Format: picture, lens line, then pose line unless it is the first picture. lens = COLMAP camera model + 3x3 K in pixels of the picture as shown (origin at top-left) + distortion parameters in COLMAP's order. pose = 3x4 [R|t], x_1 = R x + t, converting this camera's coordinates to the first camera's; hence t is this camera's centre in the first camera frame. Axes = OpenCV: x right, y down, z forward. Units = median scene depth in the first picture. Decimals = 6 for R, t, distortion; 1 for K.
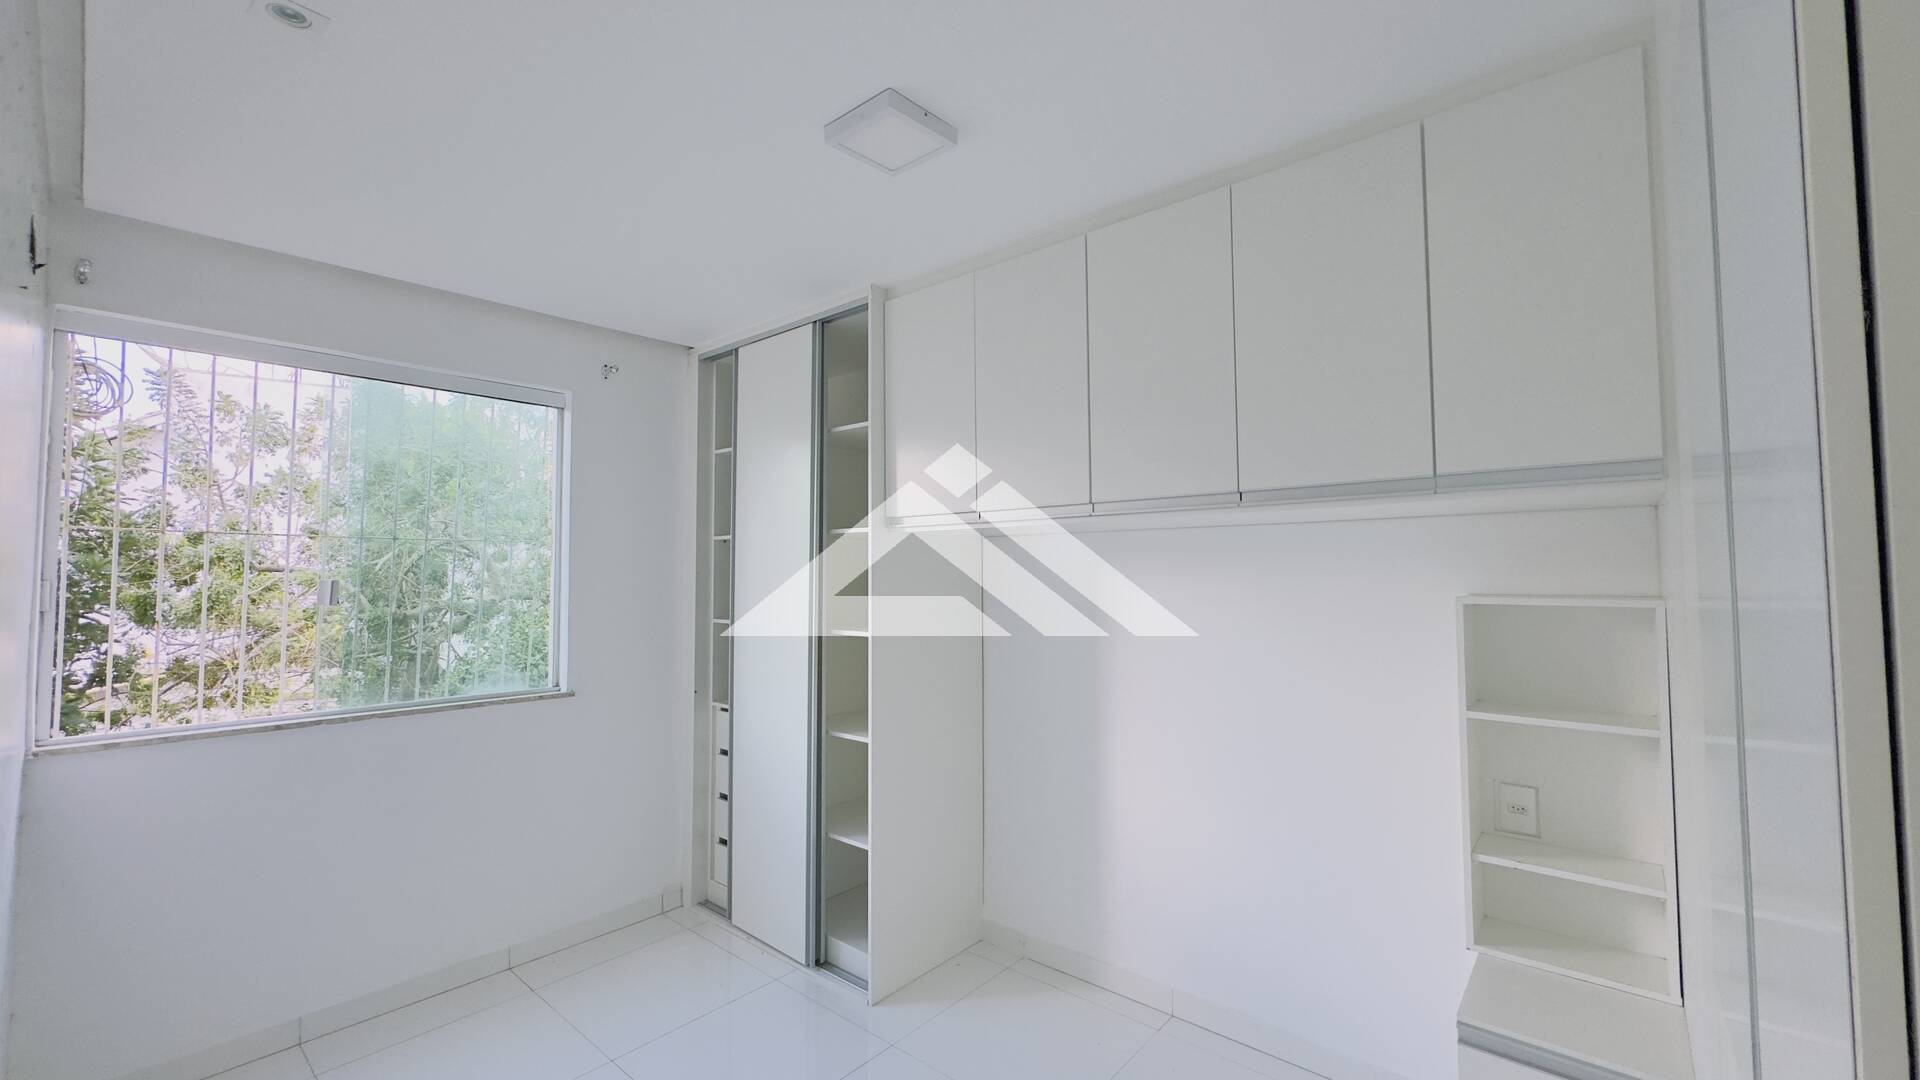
lens RADIAL K [[769.0, 0, 961.9], [0, 769.0, 537.4], [0, 0, 1]] dist [0.002663, 0.000210]
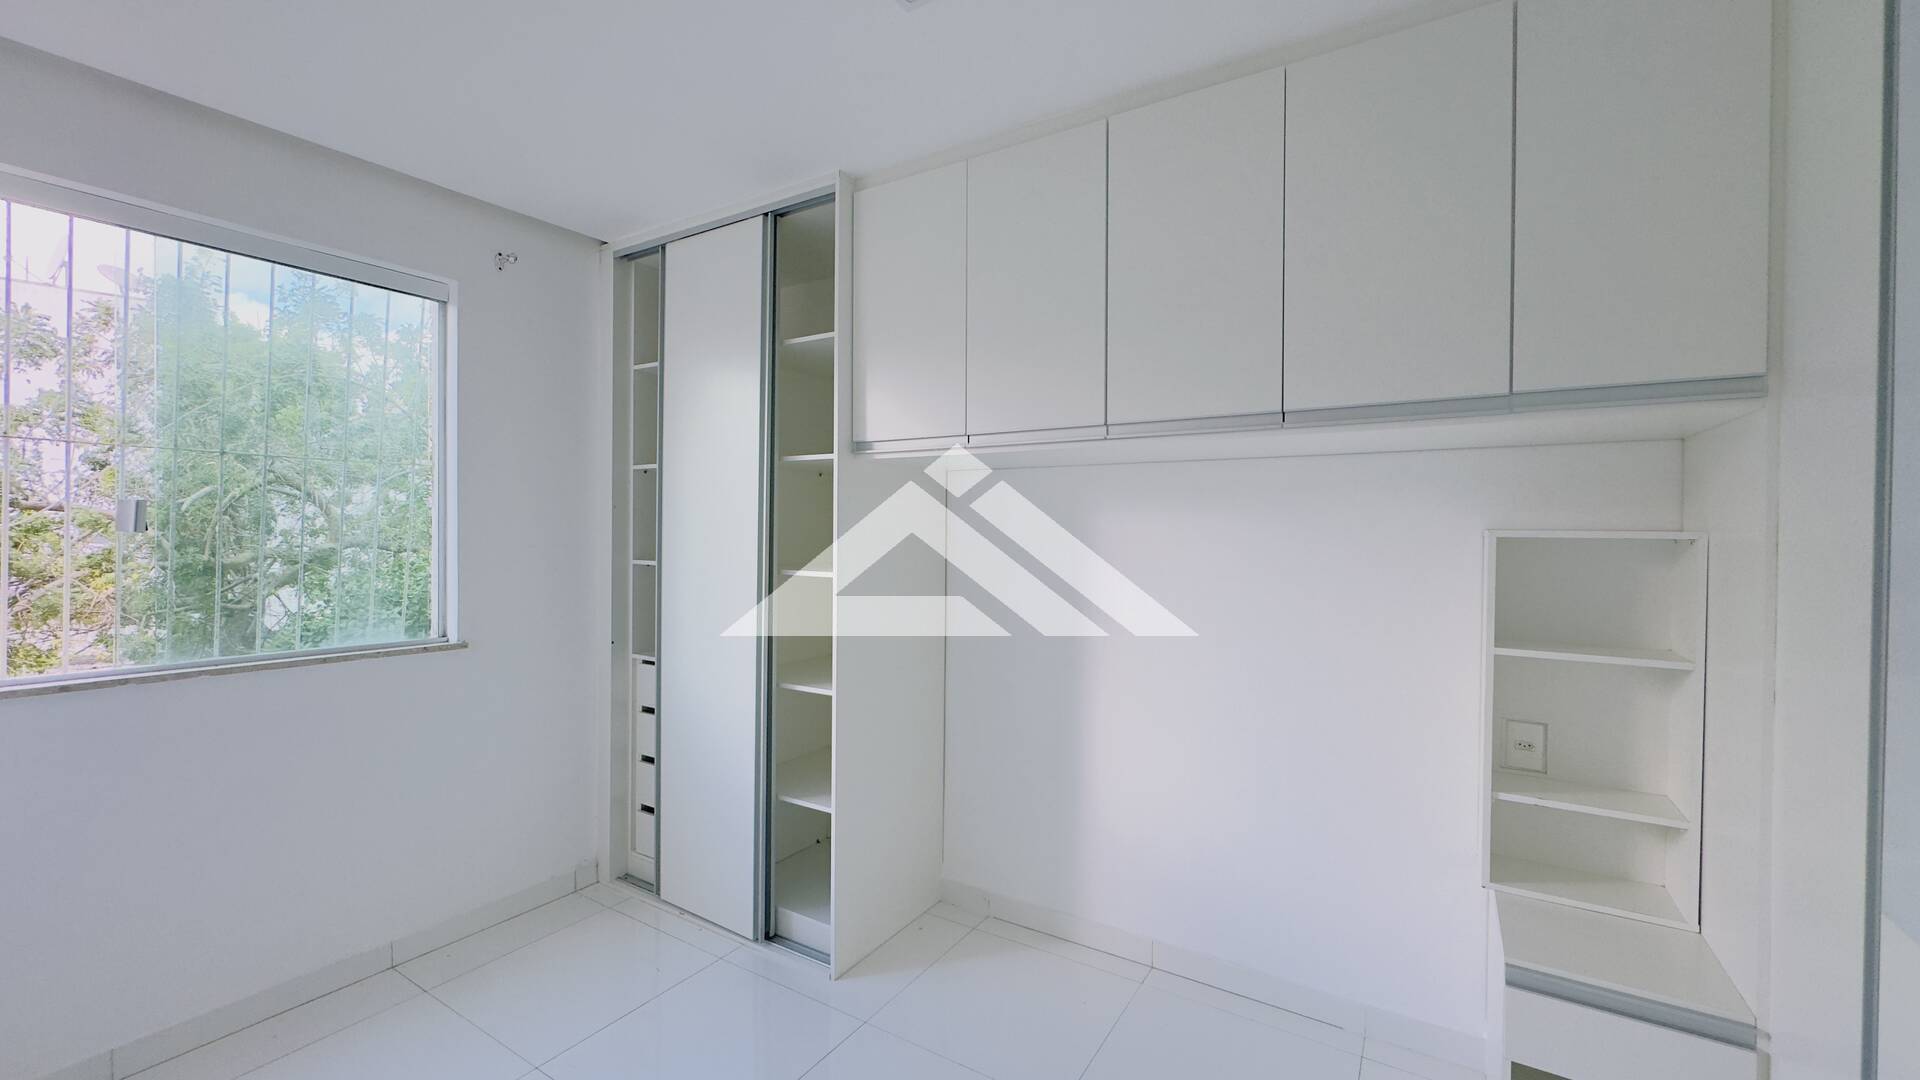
lens RADIAL K [[761.9, 0, 958.1], [0, 761.9, 538.0], [0, 0, 1]] dist [-0.001628, 0.000386]
pose [[0.988715, 0.011395, 0.149376, -0.098356], [-0.019407, 0.998444, 0.052287, 0.032304], [-0.148548, -0.054595, 0.987397, 0.103023]]
